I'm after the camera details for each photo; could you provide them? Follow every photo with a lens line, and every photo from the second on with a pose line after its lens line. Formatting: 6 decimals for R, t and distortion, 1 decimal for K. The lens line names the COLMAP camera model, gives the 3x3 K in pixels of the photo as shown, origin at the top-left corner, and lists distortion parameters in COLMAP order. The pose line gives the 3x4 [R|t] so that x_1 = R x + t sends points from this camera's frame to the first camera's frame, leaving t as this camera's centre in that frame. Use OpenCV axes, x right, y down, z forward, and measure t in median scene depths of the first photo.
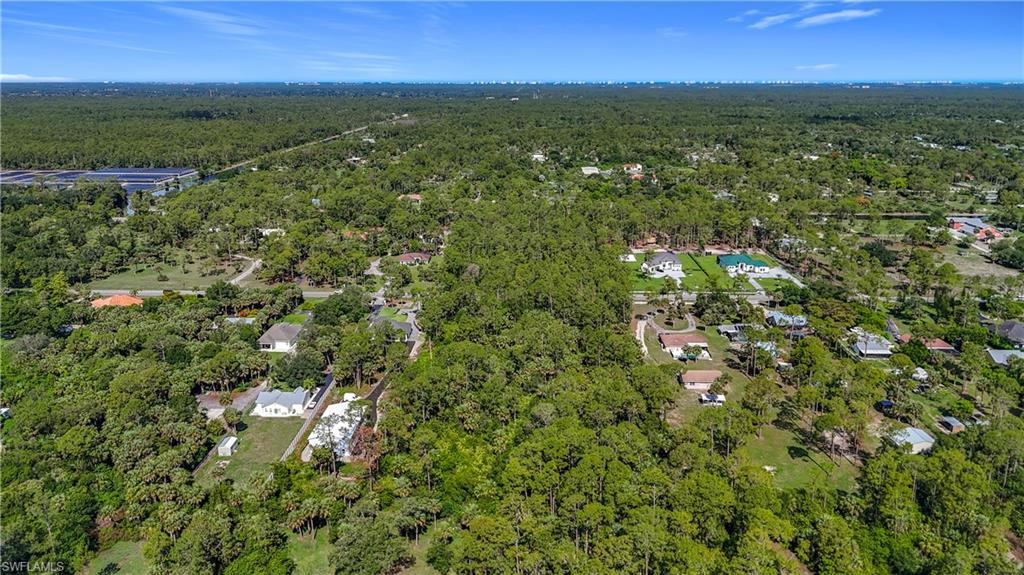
lens RADIAL K [[756.5, 0, 511.1], [0, 756.5, 306.1], [0, 0, 1]] dist [0.047506, -0.062069]
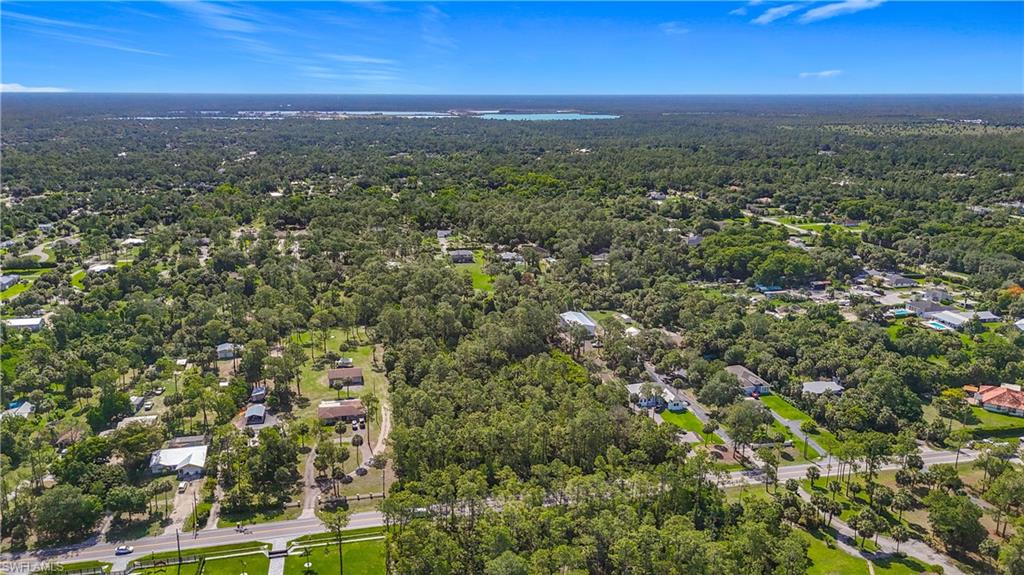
lens RADIAL K [[764.5, 0, 512.0], [0, 764.5, 287.5], [0, 0, 1]] dist [0.071049, -0.071249]
pose [[-0.970782, 0.059709, -0.232415, 0.208047], [-0.069266, 0.857595, 0.509641, -0.515729], [0.229748, 0.510849, -0.828402, 1.554628]]
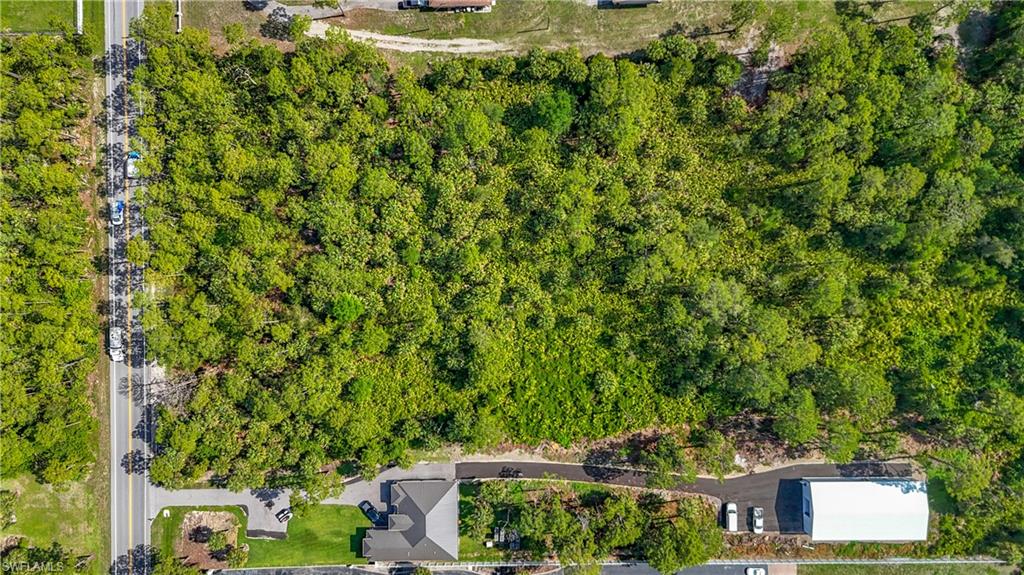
lens RADIAL K [[753.2, 0, 511.7], [0, 753.2, 261.6], [0, 0, 1]] dist [0.060360, -0.078798]
pose [[-0.046271, -0.998922, 0.003698, 0.012015], [0.305687, -0.010635, 0.952073, -0.406925], [-0.951007, 0.045184, 0.305850, 0.712963]]
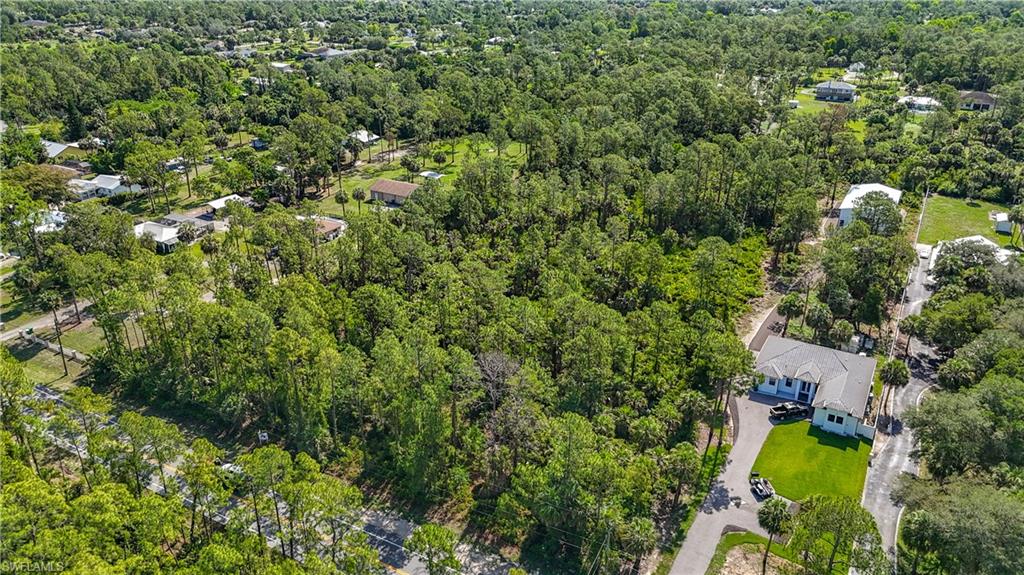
lens RADIAL K [[756.5, 0, 511.1], [0, 756.5, 306.1], [0, 0, 1]] dist [0.047506, -0.062069]
pose [[-0.886227, -0.203204, 0.416305, -0.163360], [0.129491, 0.754173, 0.643782, -0.239290], [-0.444785, 0.624445, -0.642055, 1.190347]]
